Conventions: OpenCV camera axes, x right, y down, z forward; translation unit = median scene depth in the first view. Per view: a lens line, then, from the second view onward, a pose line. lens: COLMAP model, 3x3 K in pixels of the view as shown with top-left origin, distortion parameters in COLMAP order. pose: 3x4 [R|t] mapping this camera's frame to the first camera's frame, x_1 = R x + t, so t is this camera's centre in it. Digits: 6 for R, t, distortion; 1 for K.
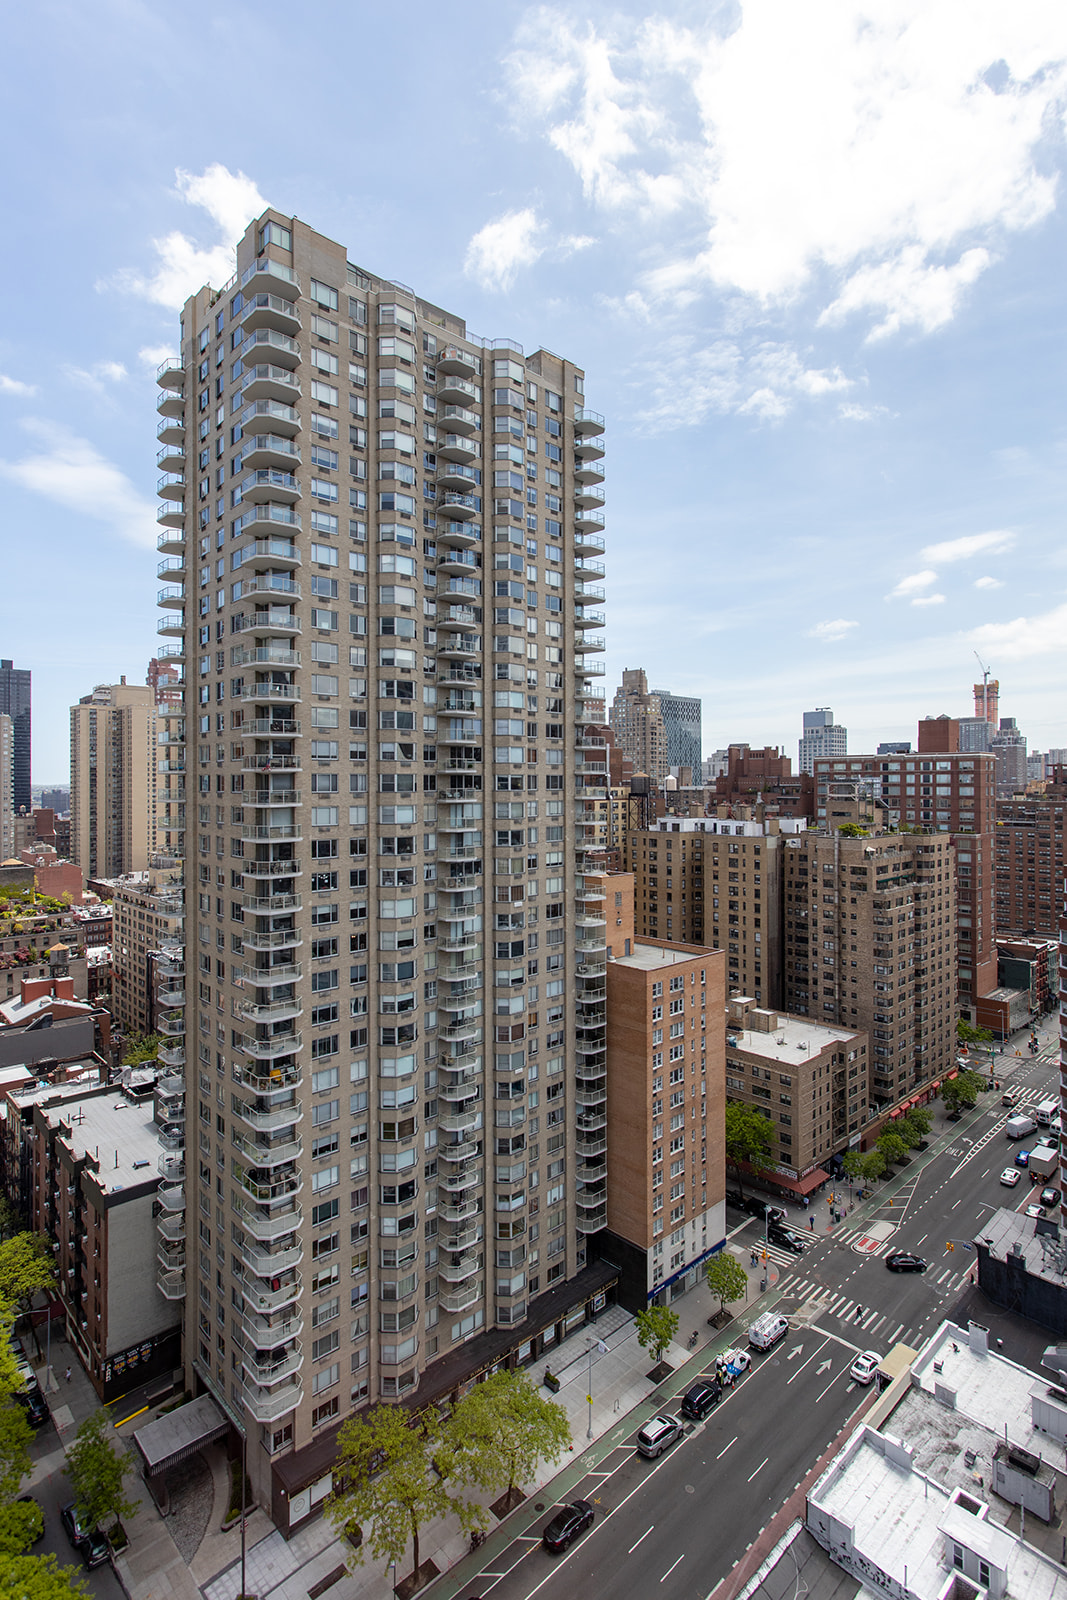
lens RADIAL K [[775.4, 0, 547.4], [0, 775.4, 785.3], [0, 0, 1]] dist [0.004332, 0.000186]
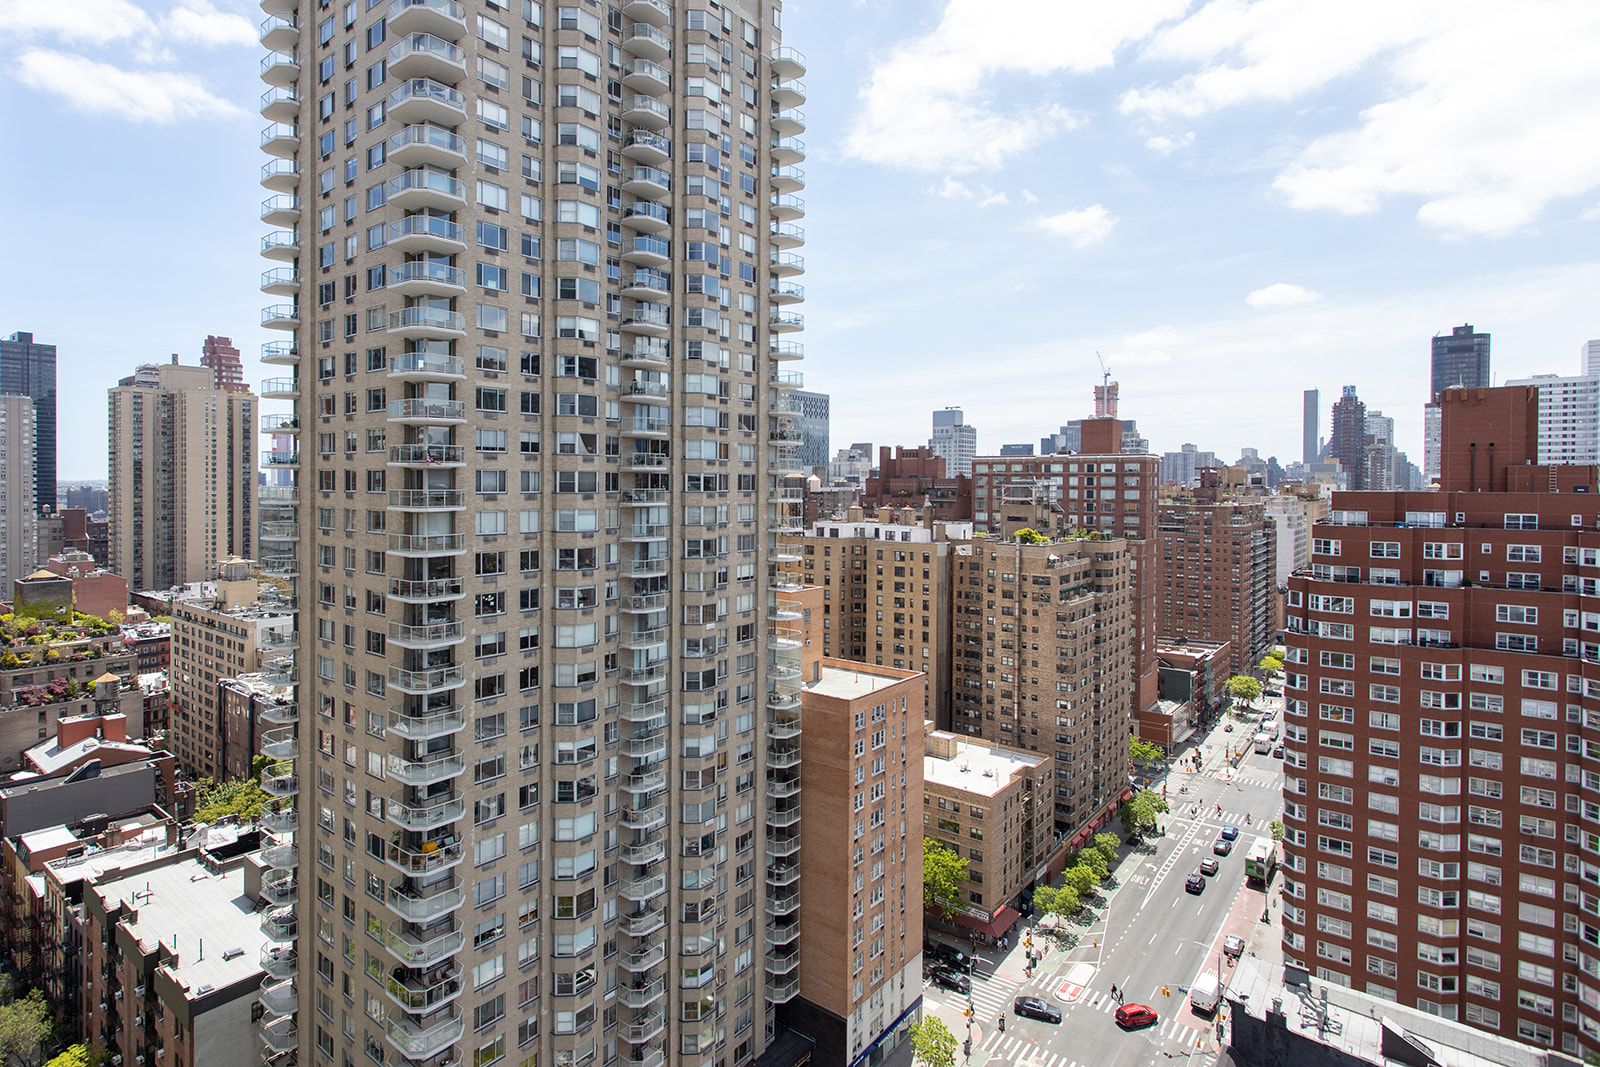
lens RADIAL K [[825.3, 0, 742.6], [0, 825.3, 495.2], [0, 0, 1]] dist [0.006858, -0.001151]
pose [[0.994086, 0.005793, 0.108445, -0.092276], [-0.007066, 0.999911, 0.011353, -0.000161], [-0.108370, -0.012052, 0.994038, 0.094163]]
